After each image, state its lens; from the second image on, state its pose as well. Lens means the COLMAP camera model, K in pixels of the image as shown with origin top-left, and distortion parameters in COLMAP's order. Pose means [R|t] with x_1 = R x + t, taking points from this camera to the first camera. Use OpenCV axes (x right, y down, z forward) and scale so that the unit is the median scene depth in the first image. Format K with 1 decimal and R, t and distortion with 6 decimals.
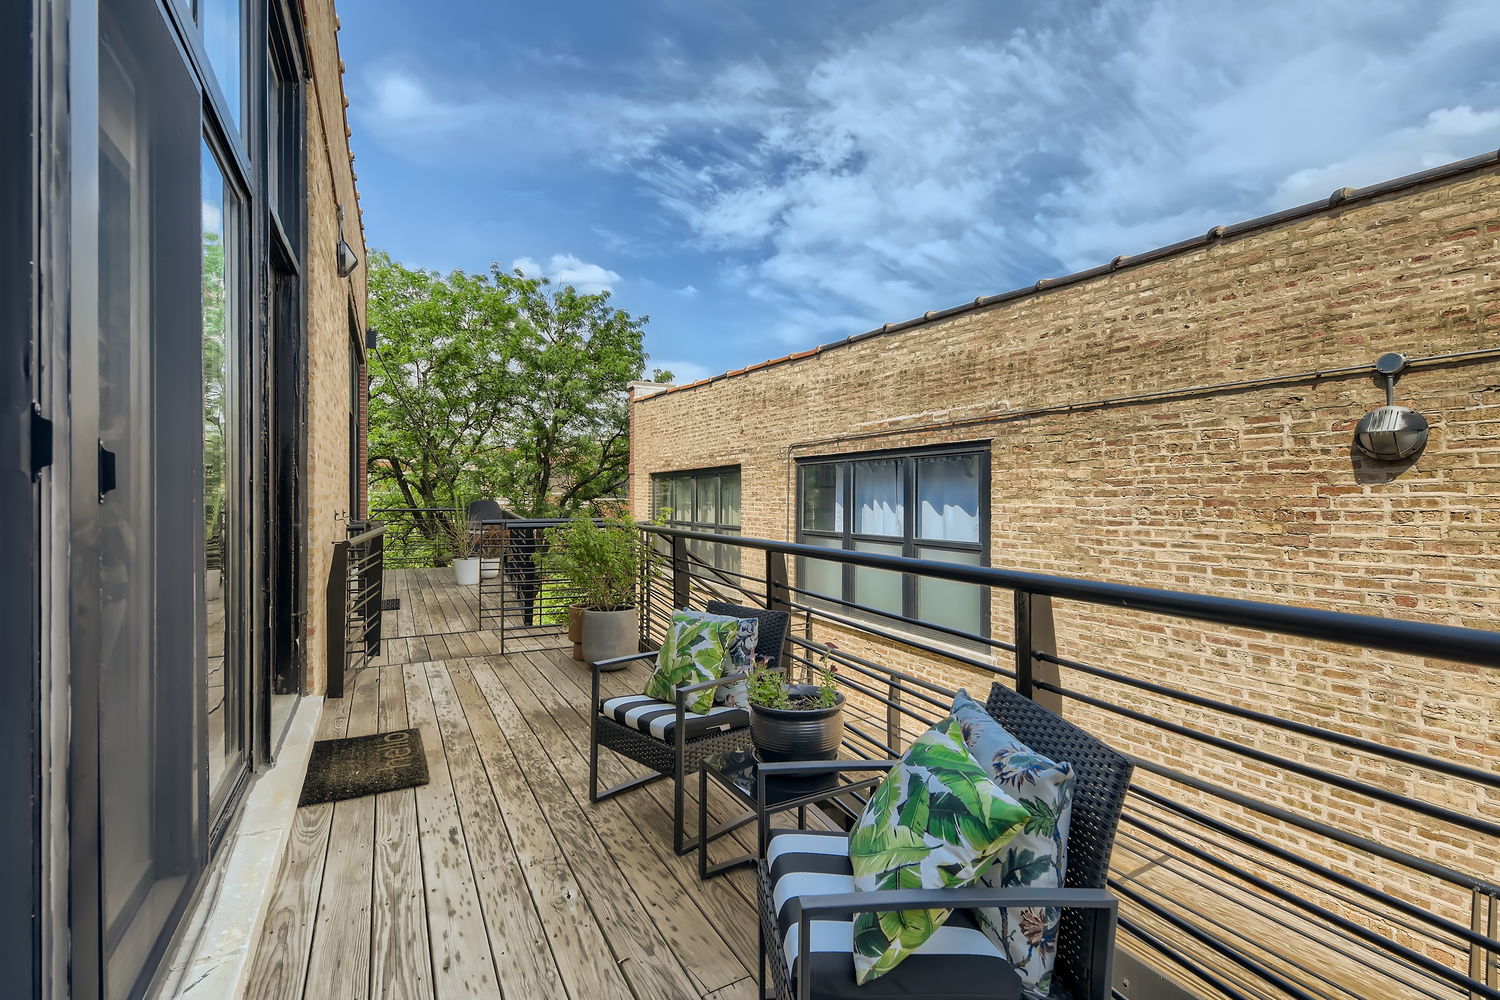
lens RADIAL K [[641.2, 0, 750.2], [0, 641.2, 494.8], [0, 0, 1]] dist [-0.000572, -0.000116]
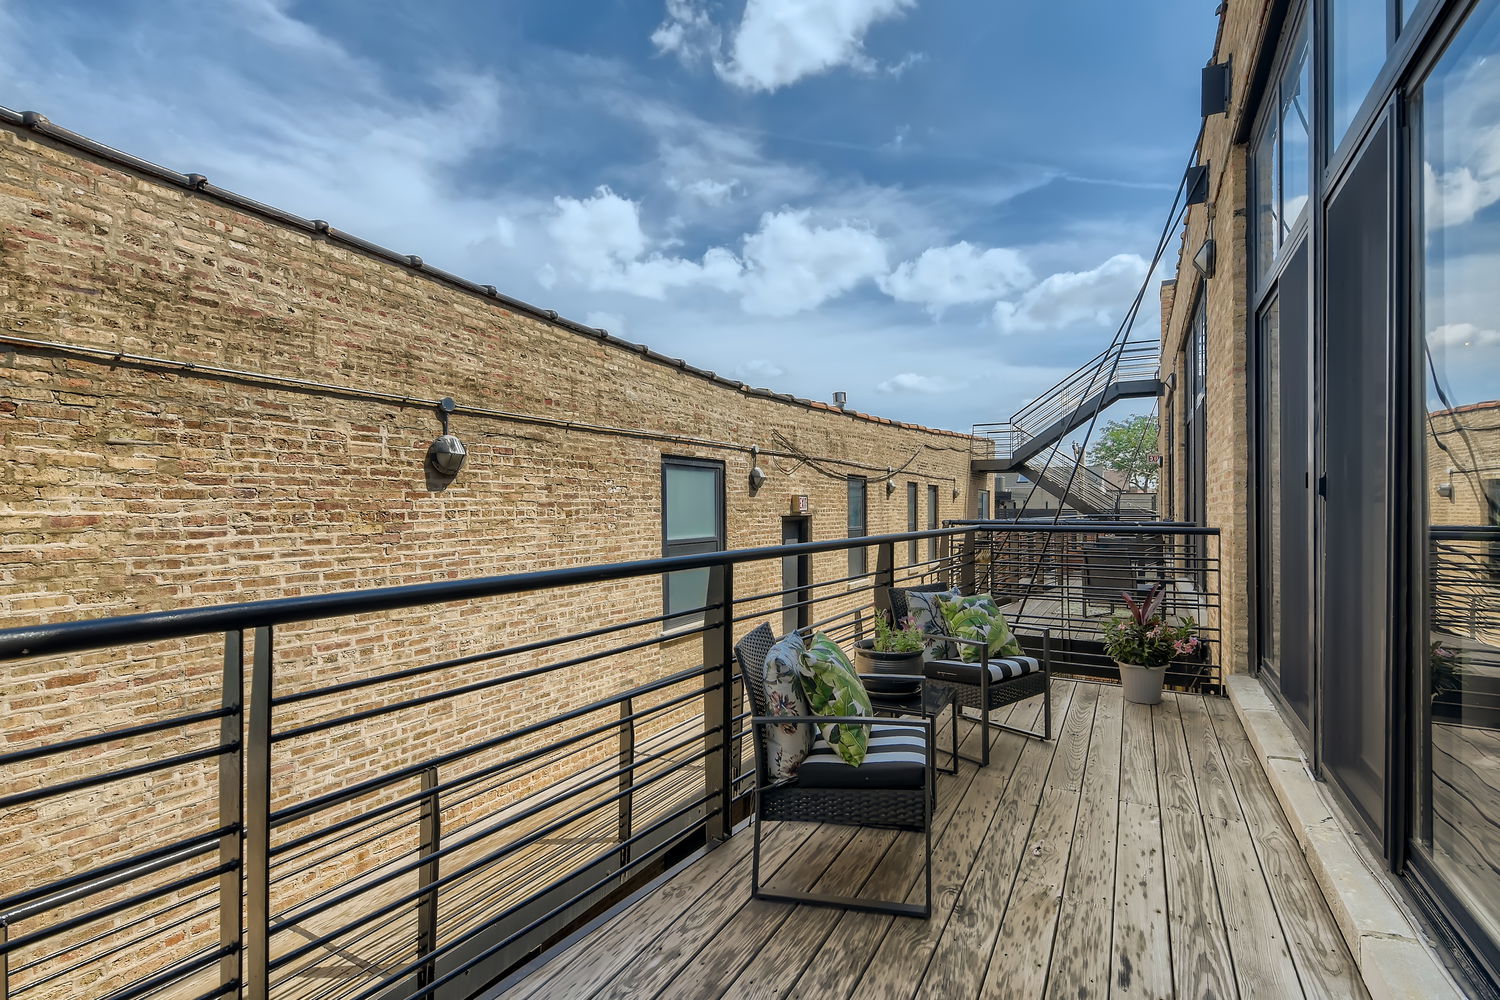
lens RADIAL K [[685.3, 0, 754.8], [0, 685.3, 504.0], [0, 0, 1]] dist [0.021669, -0.011481]
pose [[-0.530374, 0.004115, 0.847754, -0.490905], [-0.000544, 0.999986, -0.005194, 0.014058], [-0.847764, -0.003216, -0.530365, 0.977221]]
